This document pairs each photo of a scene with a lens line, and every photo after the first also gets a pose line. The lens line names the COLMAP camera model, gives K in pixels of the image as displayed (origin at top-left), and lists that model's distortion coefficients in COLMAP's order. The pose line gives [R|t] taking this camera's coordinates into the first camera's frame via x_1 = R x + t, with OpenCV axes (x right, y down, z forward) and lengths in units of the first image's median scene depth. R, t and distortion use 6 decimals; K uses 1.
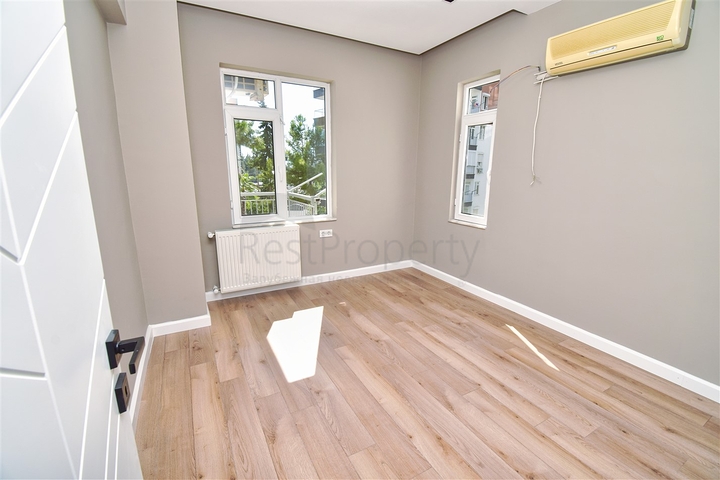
lens RADIAL K [[319.1, 0, 361.0], [0, 319.1, 237.7], [0, 0, 1]] dist [0.028315, -0.029613]
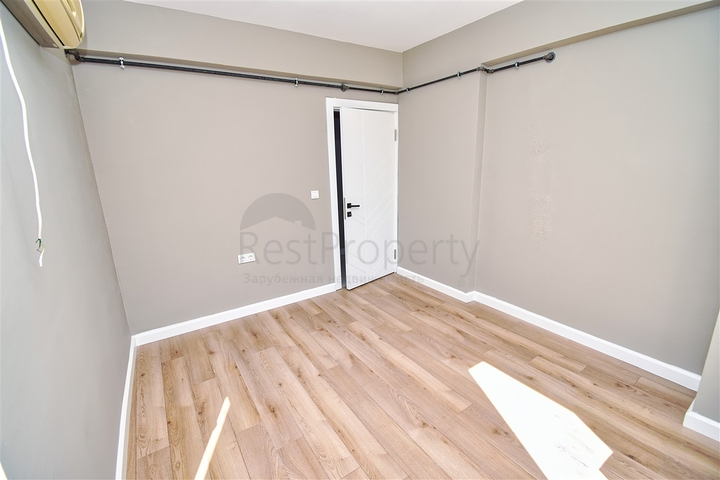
lens RADIAL K [[319.1, 0, 361.0], [0, 319.1, 237.7], [0, 0, 1]] dist [0.028315, -0.029613]
pose [[-0.996309, 0.040161, -0.075870, 0.277215], [0.003065, 0.899893, 0.436100, -0.447324], [0.085789, 0.434257, -0.896694, 1.737258]]
